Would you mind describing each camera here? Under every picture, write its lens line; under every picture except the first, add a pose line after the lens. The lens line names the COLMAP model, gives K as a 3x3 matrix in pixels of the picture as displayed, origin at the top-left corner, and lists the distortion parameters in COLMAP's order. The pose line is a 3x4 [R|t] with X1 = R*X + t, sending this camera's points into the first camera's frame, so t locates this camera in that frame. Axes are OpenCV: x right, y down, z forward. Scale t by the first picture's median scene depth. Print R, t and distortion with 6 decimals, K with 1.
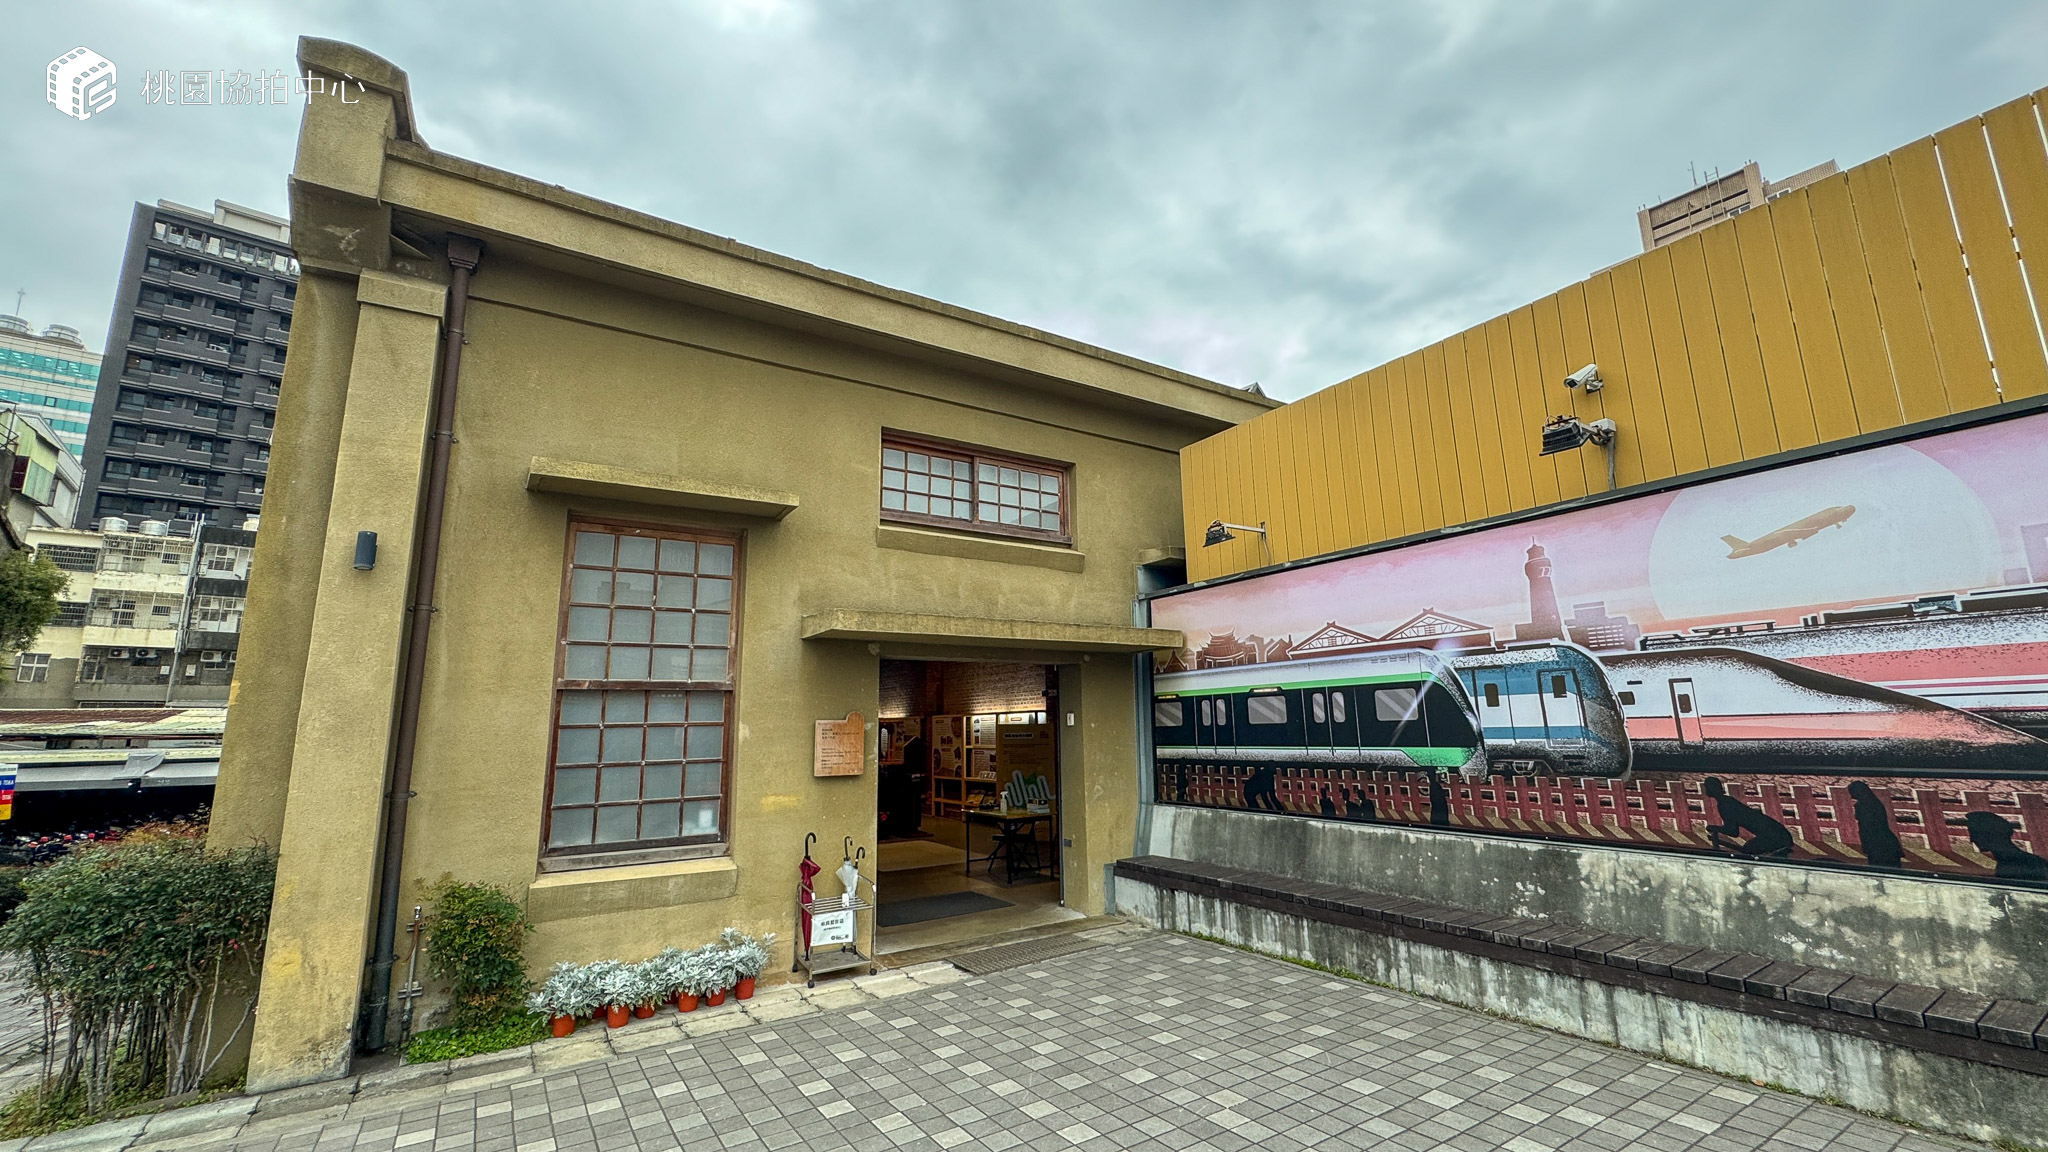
lens RADIAL K [[816.2, 0, 1024.0], [0, 816.2, 574.8], [0, 0, 1]] dist [-0.003820, 0.000443]
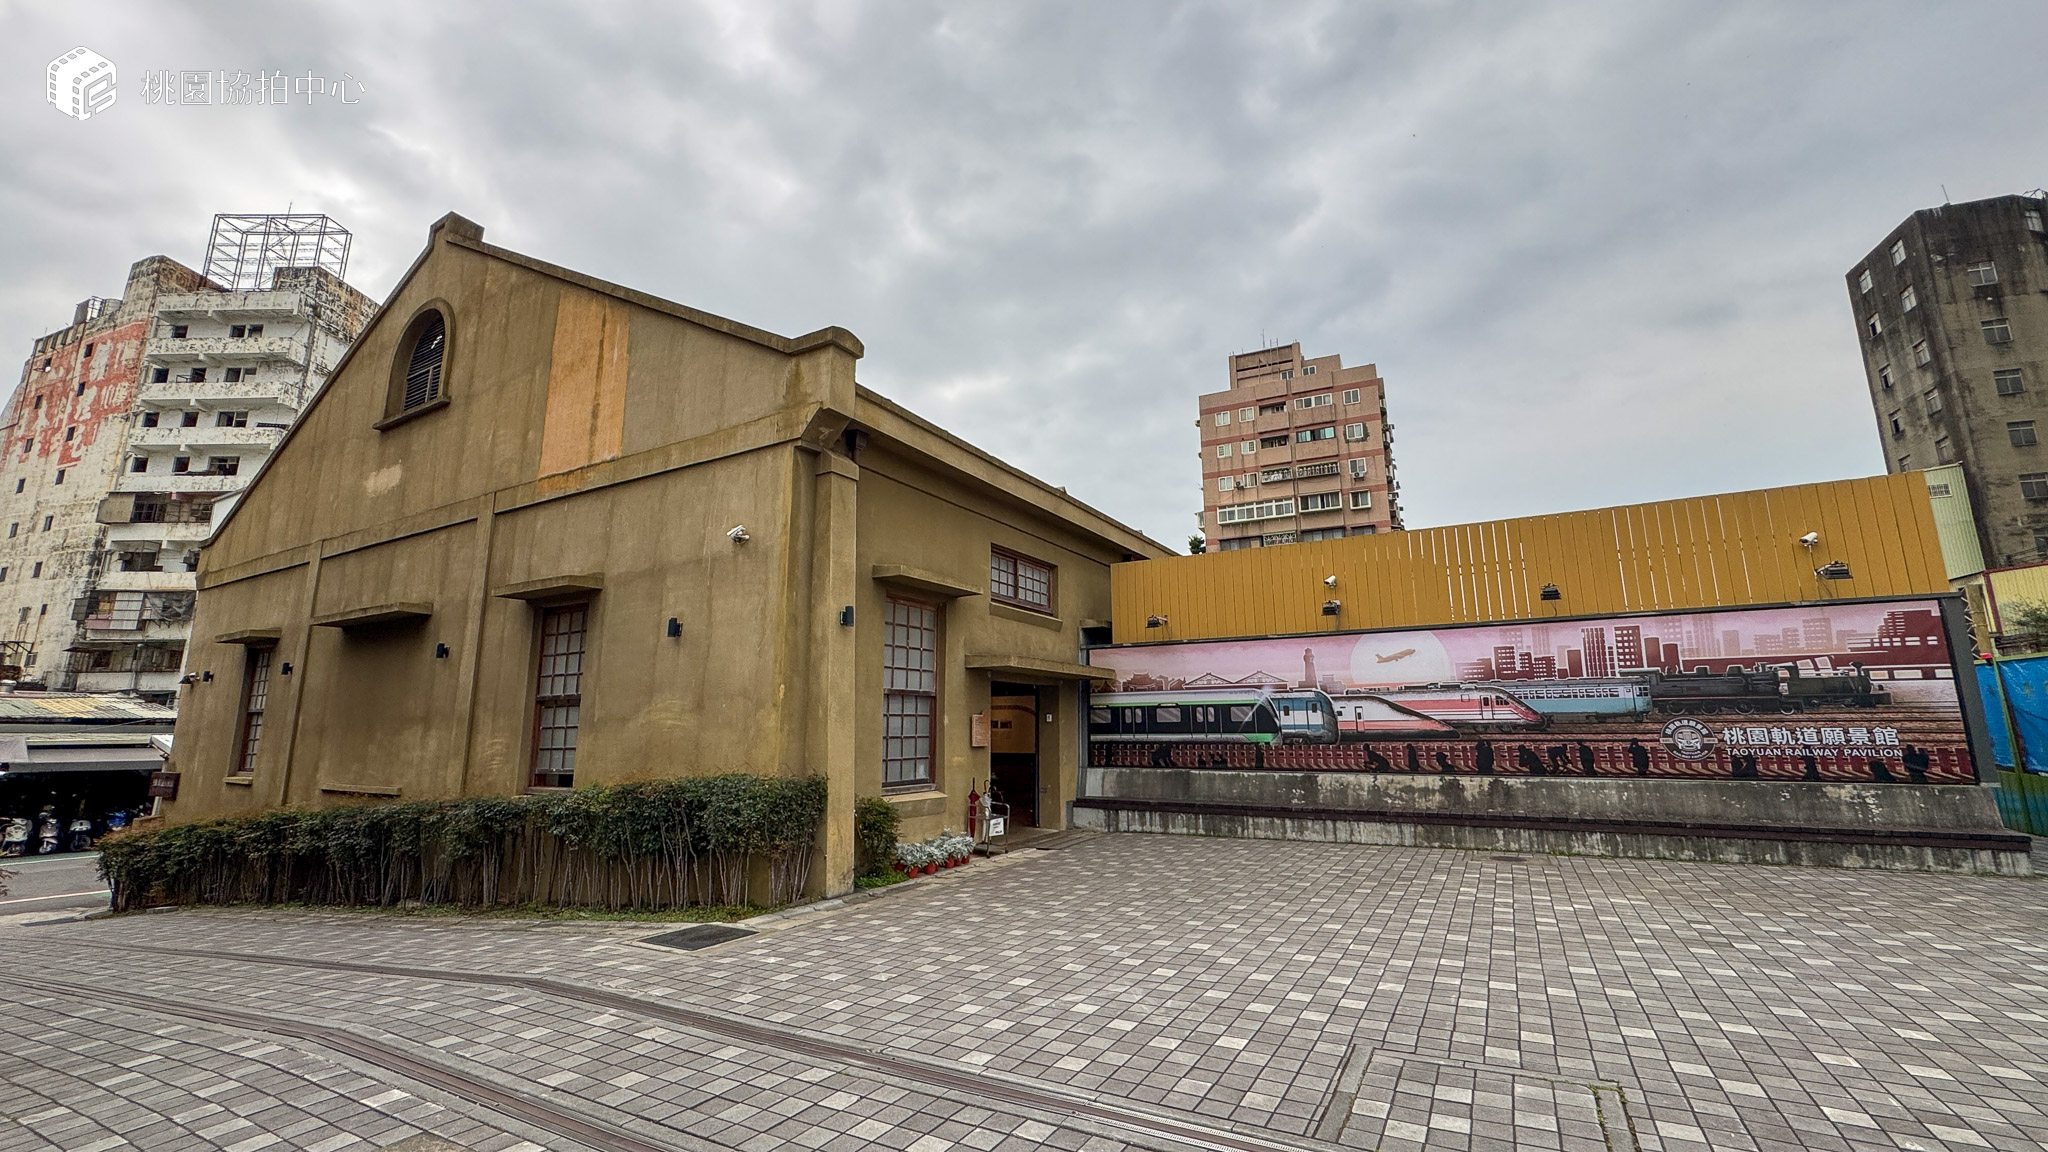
lens RADIAL K [[816.2, 0, 1023.0], [0, 816.2, 571.7], [0, 0, 1]] dist [-0.003820, 0.000443]
pose [[0.892464, 0.101356, 0.439586, -1.049969], [-0.096449, 0.994772, -0.033554, -0.087208], [-0.440688, -0.012452, 0.897574, -0.680609]]
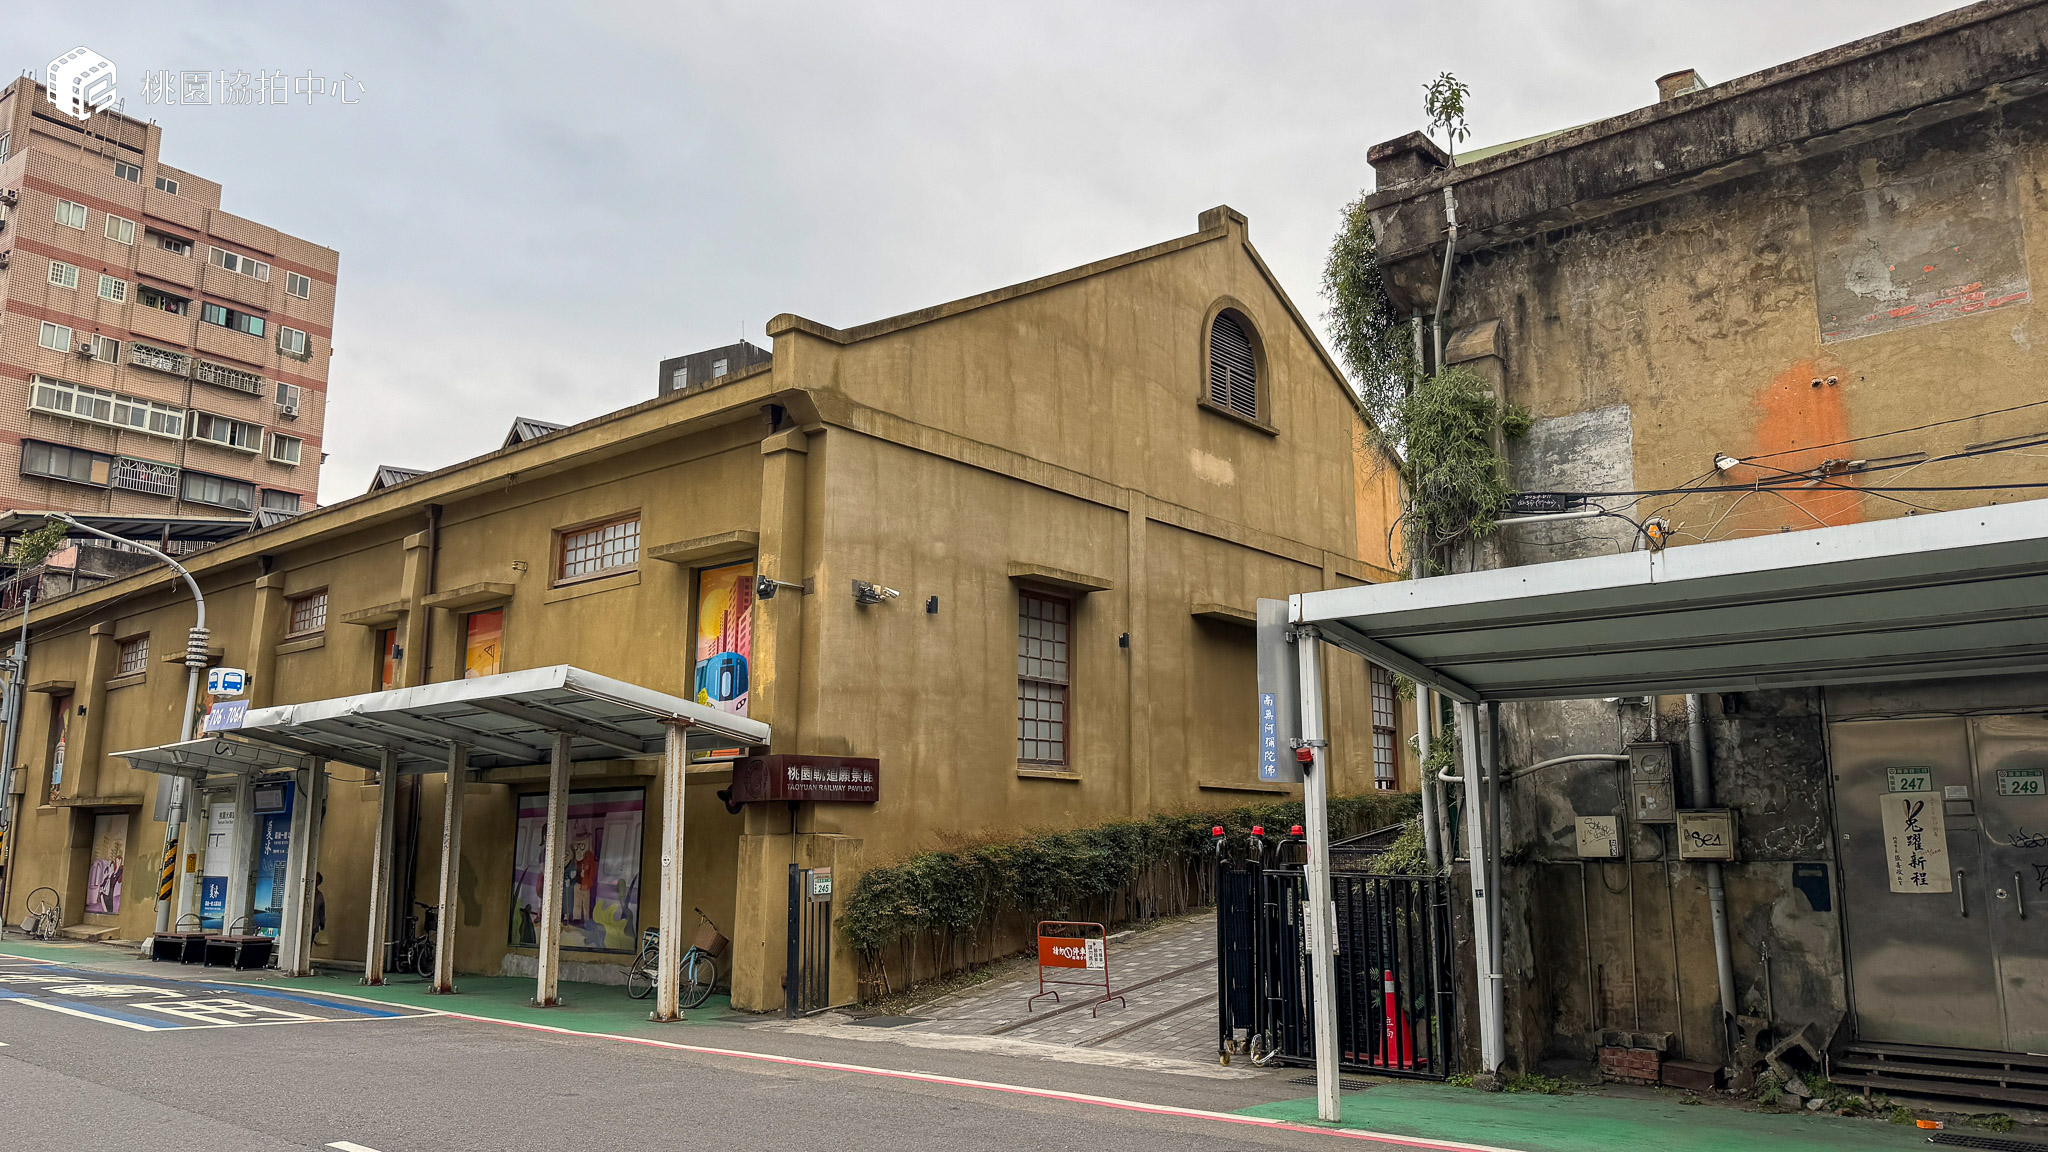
lens RADIAL K [[1425.2, 0, 1005.2], [0, 1425.2, 566.8], [0, 0, 1]] dist [0.103090, -0.003159]
pose [[-0.281880, 0.201400, 0.938073, -5.191577], [-0.175931, 0.950293, -0.256889, 1.126207], [-0.943182, -0.237448, -0.232436, 3.681494]]
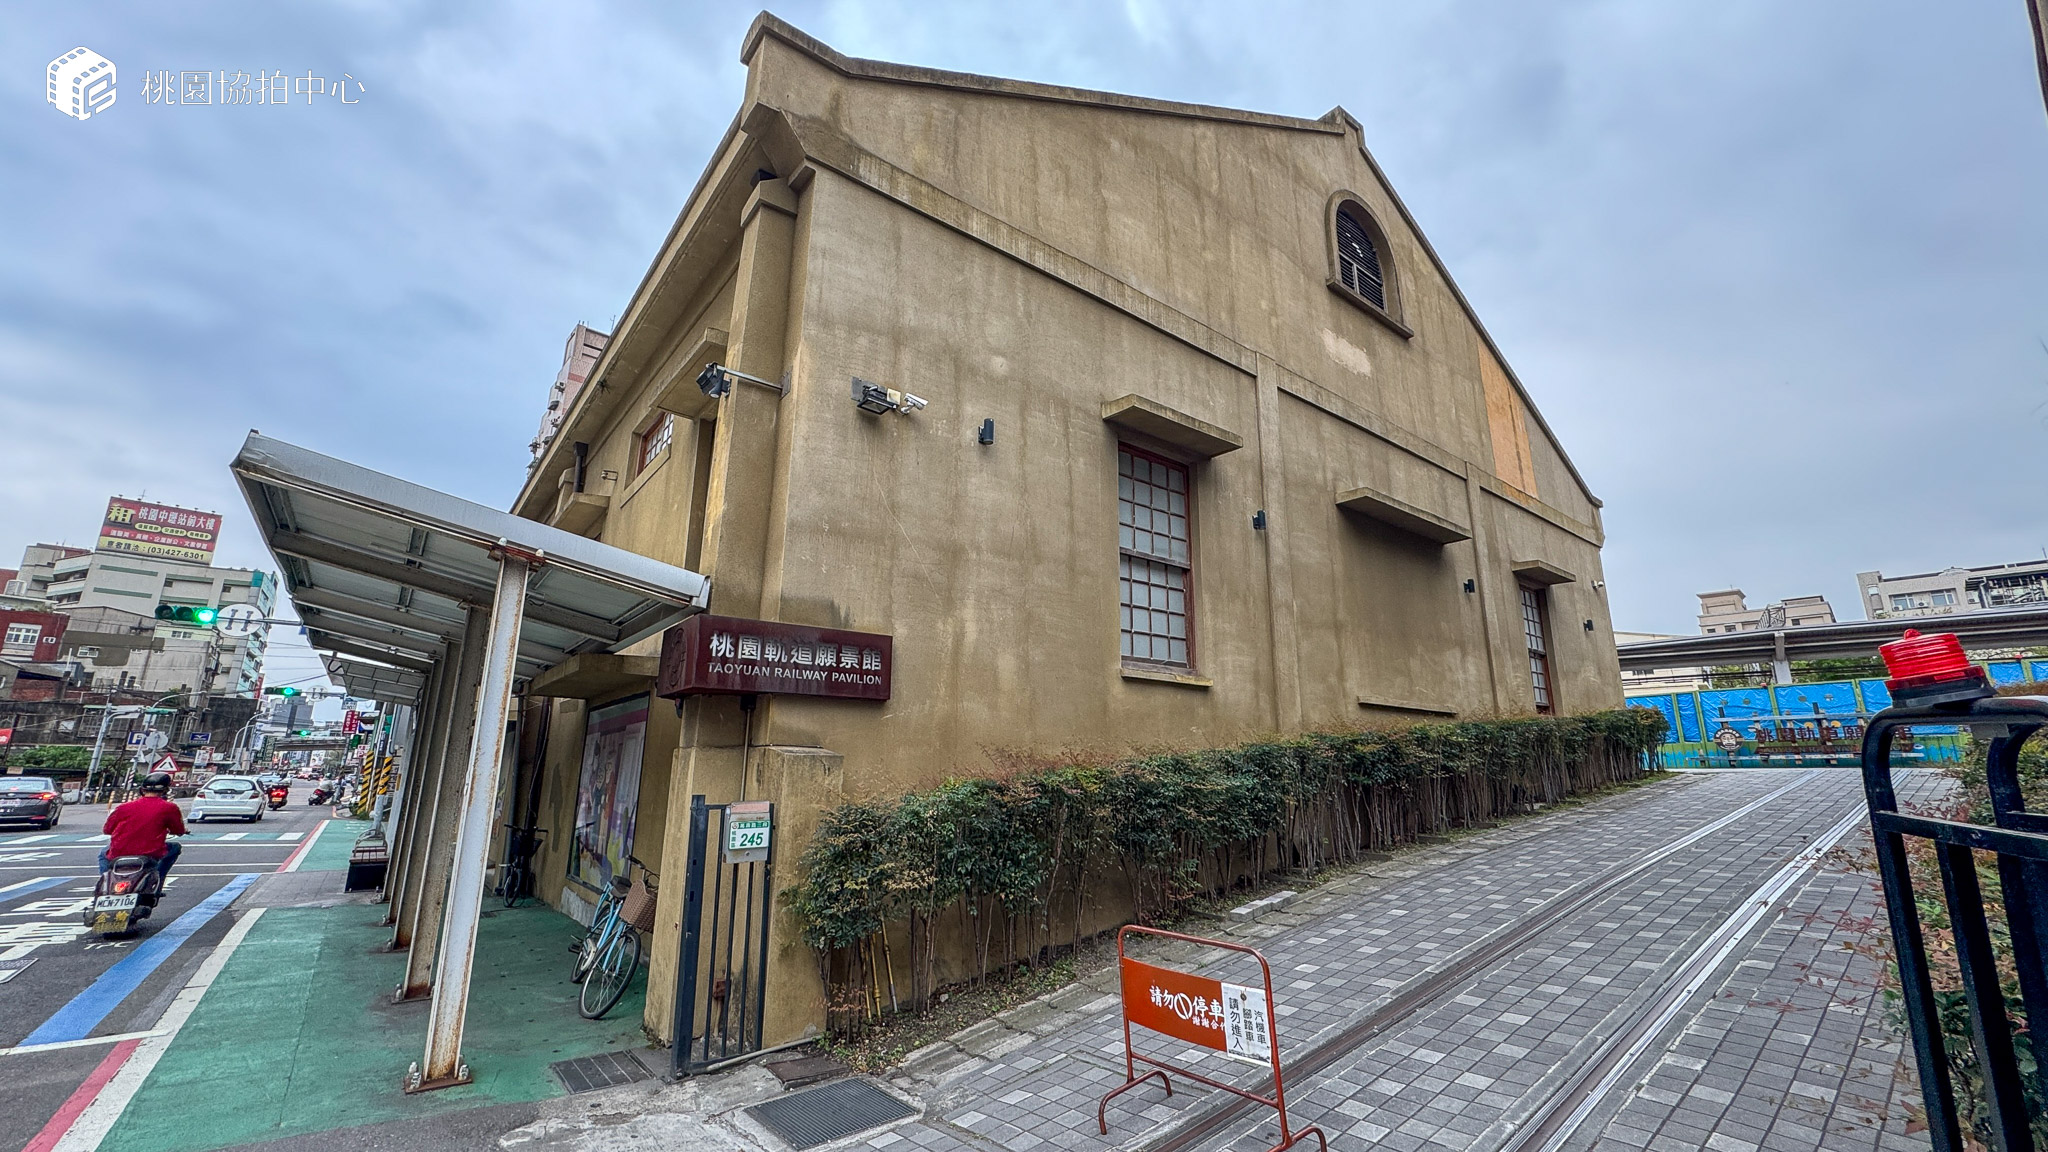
lens RADIAL K [[816.2, 0, 1020.5], [0, 816.2, 567.0], [0, 0, 1]] dist [-0.003820, 0.000443]
pose [[-0.100565, 0.265979, 0.958719, -3.439016], [-0.191161, 0.940485, -0.280973, 0.986389], [-0.976394, -0.211525, -0.043735, 3.064965]]
